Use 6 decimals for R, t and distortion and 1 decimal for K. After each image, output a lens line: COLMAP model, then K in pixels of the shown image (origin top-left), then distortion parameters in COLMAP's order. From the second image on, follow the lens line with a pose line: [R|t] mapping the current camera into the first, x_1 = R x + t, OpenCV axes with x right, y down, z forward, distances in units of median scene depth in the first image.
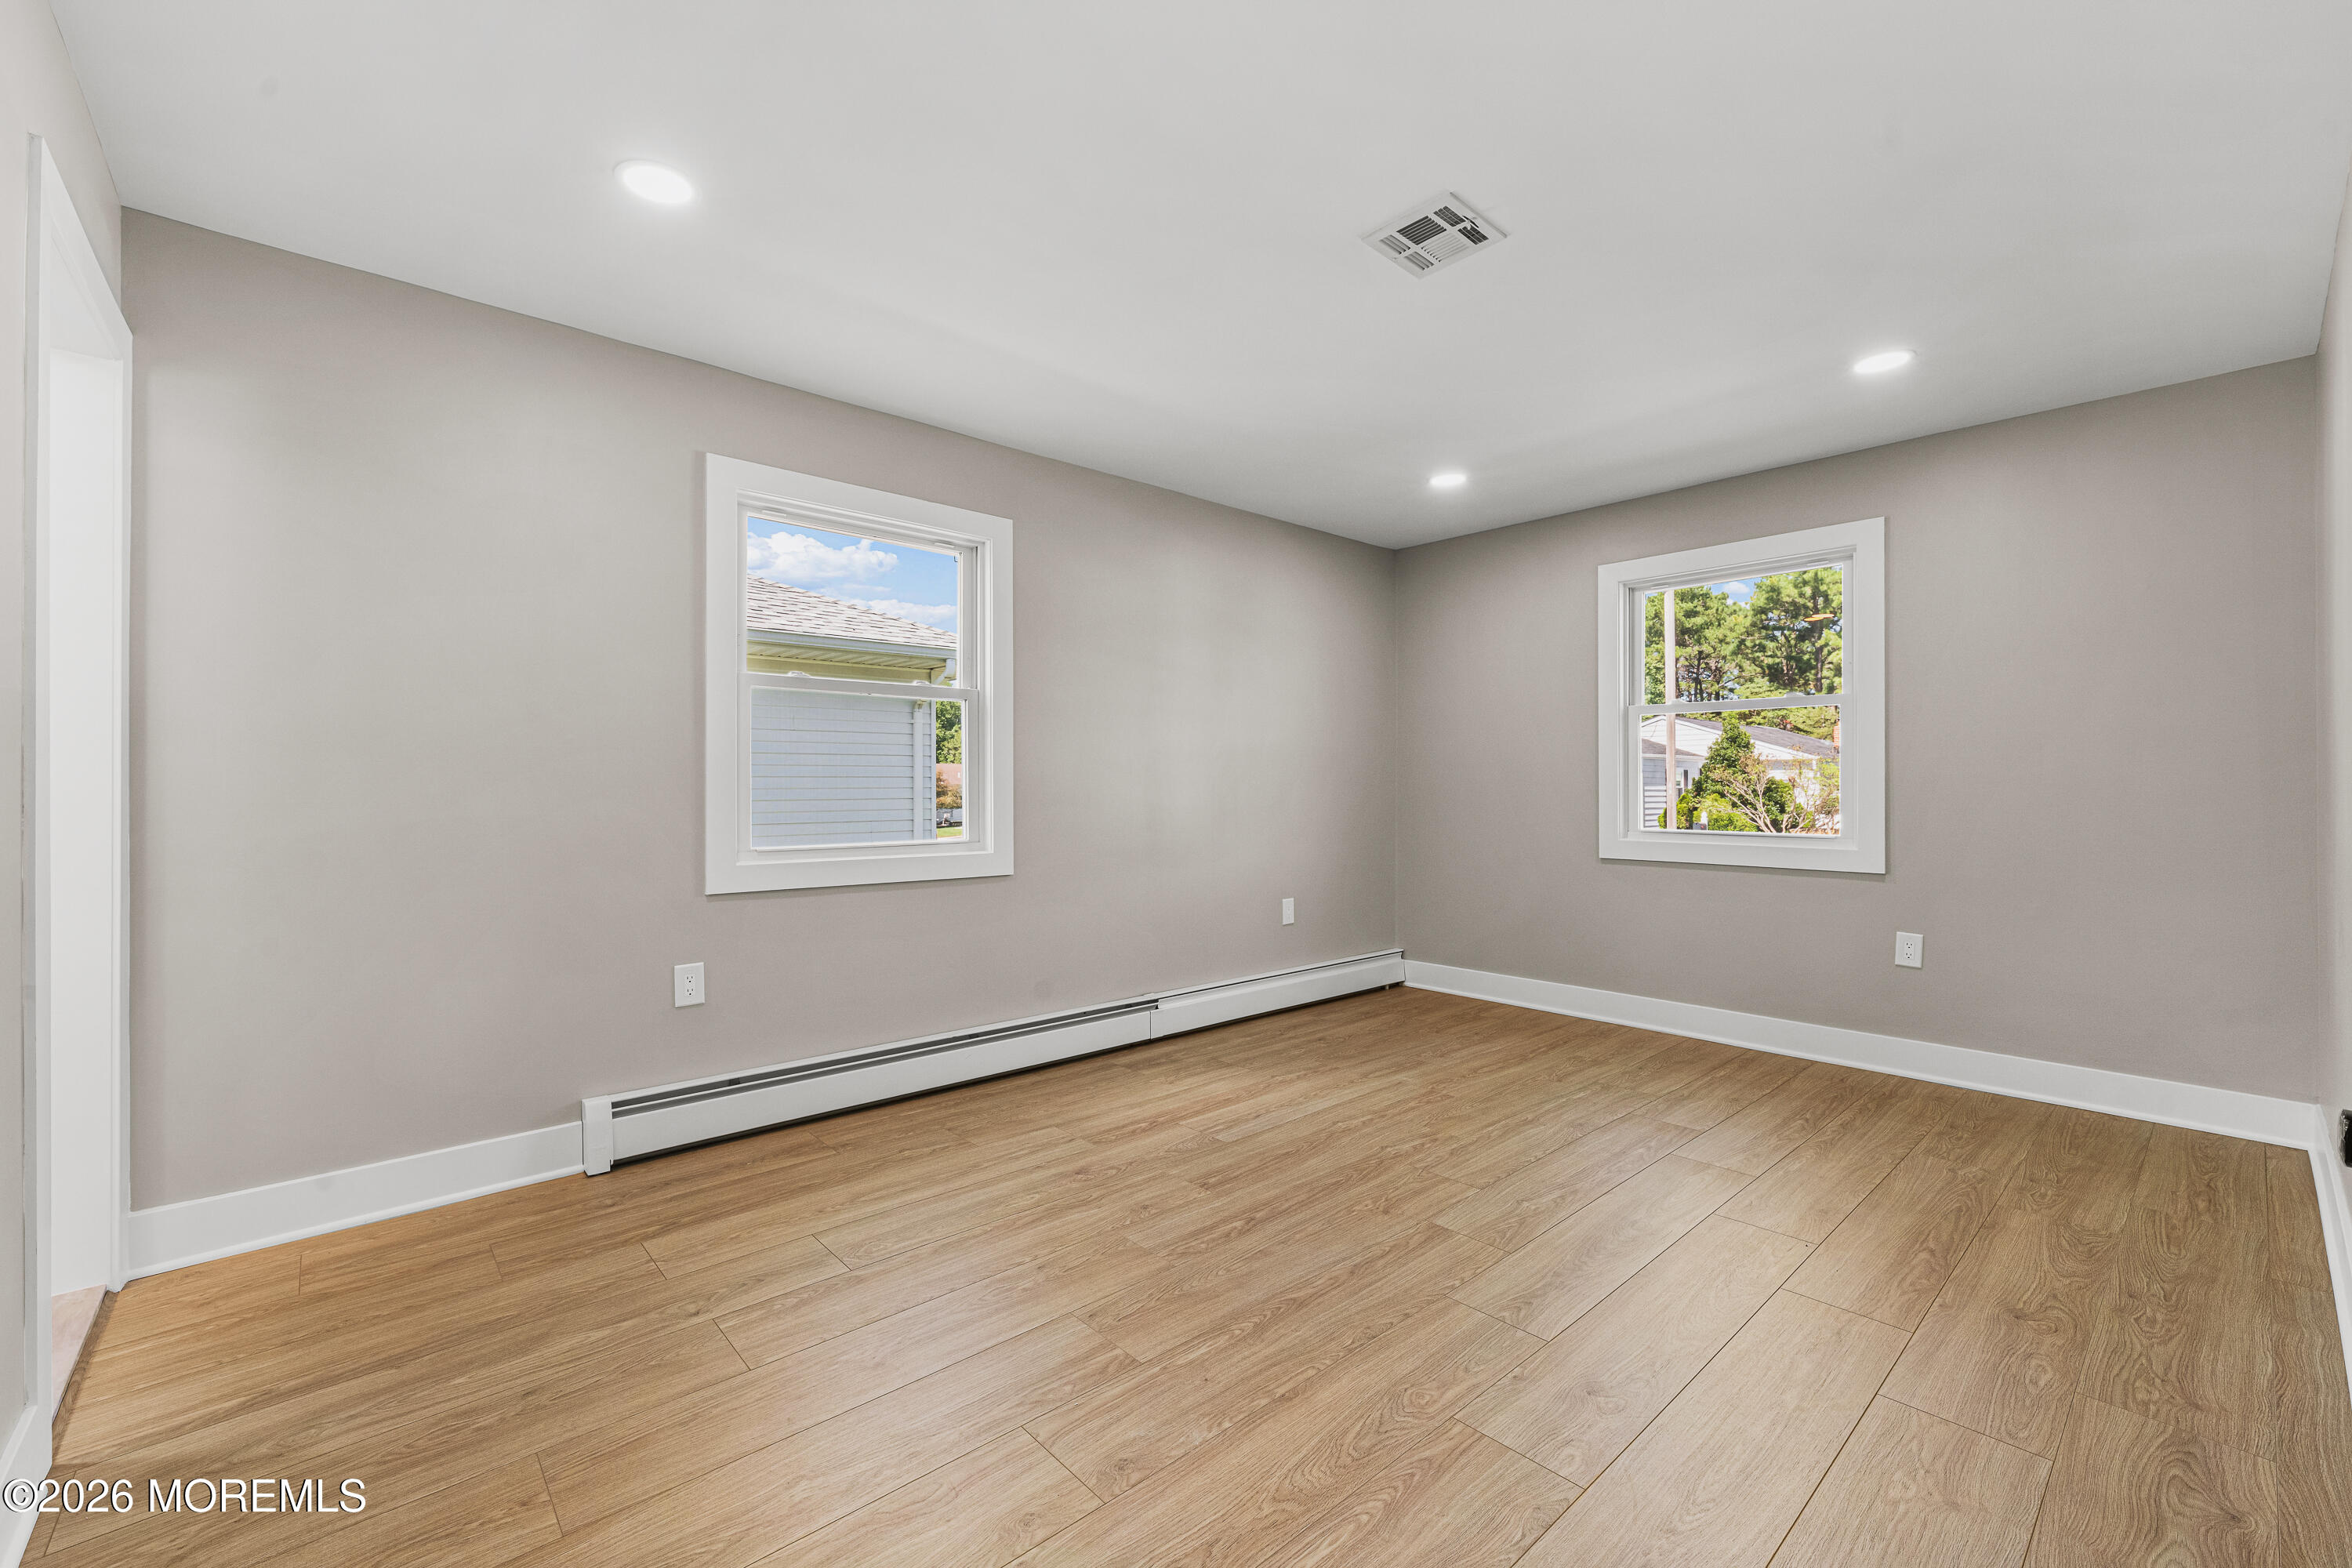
lens RADIAL K [[974.8, 0, 1176.4], [0, 974.8, 778.5], [0, 0, 1]] dist [-0.001340, -0.000148]
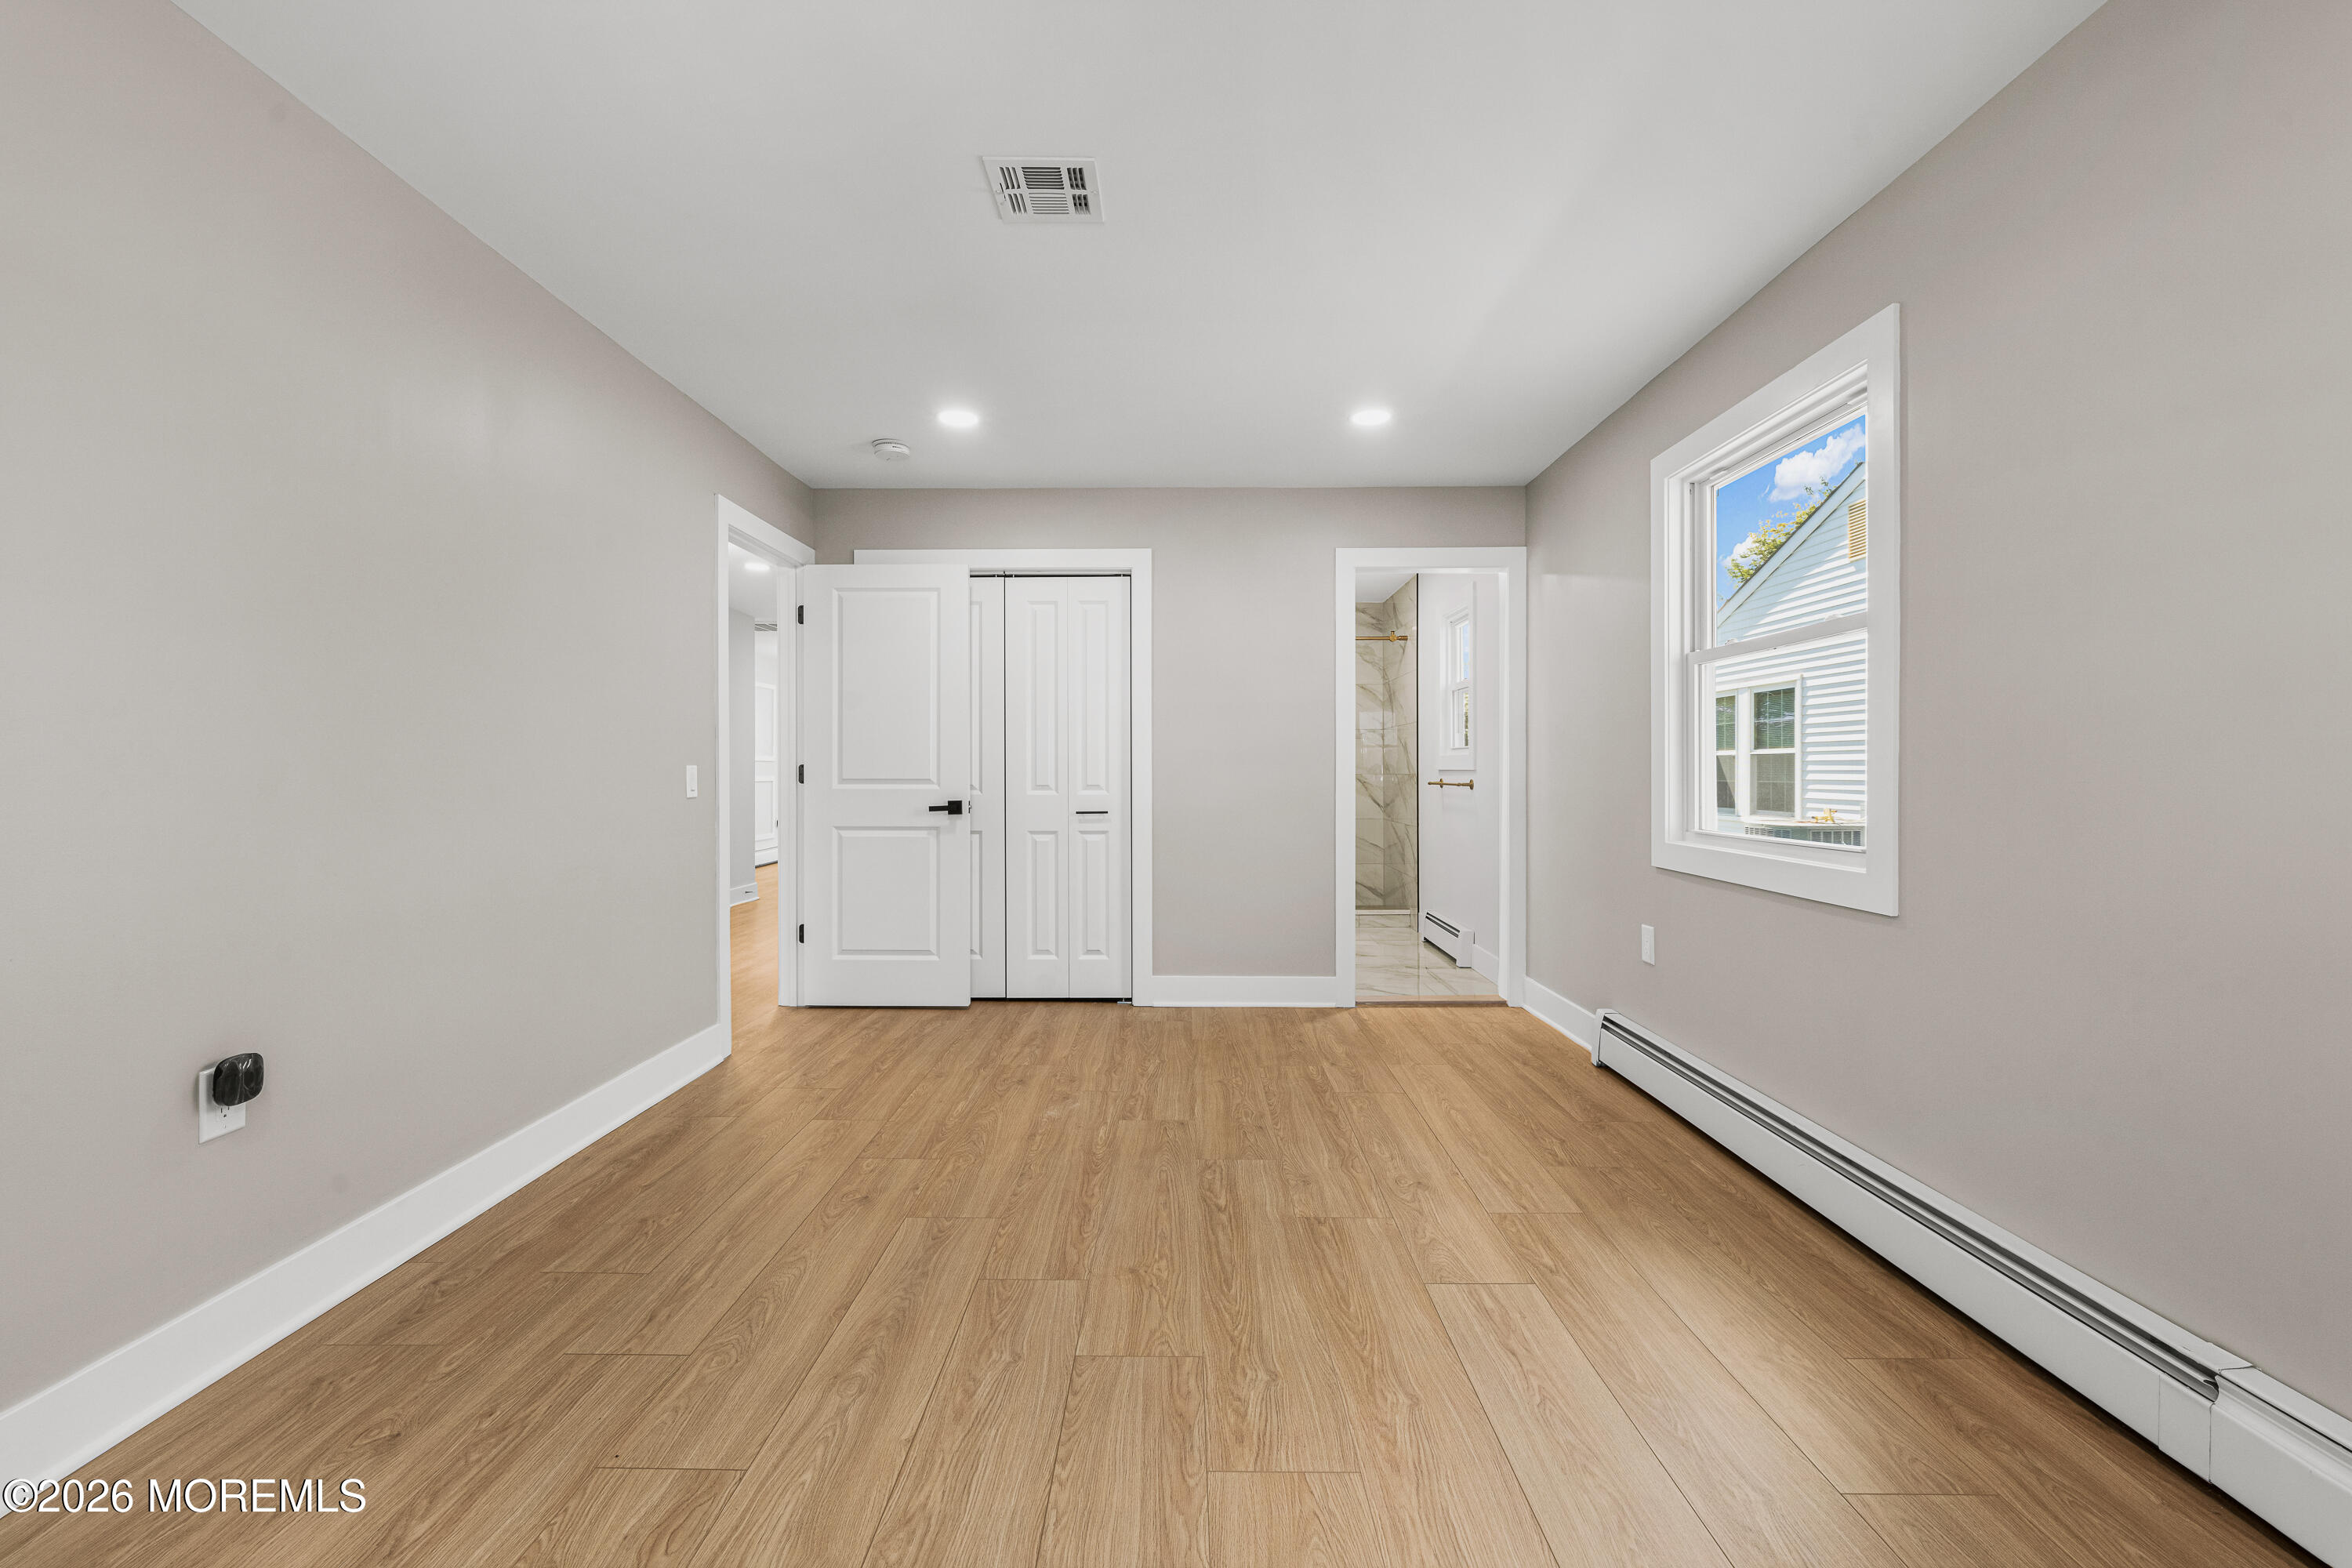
lens RADIAL K [[974.8, 0, 1176.4], [0, 974.8, 778.5], [0, 0, 1]] dist [-0.001340, -0.000148]
pose [[-0.677091, 0.006887, -0.735867, 0.760117], [0.007394, 0.999969, 0.002556, 0.015738], [0.735862, -0.003711, -0.677121, 1.506521]]
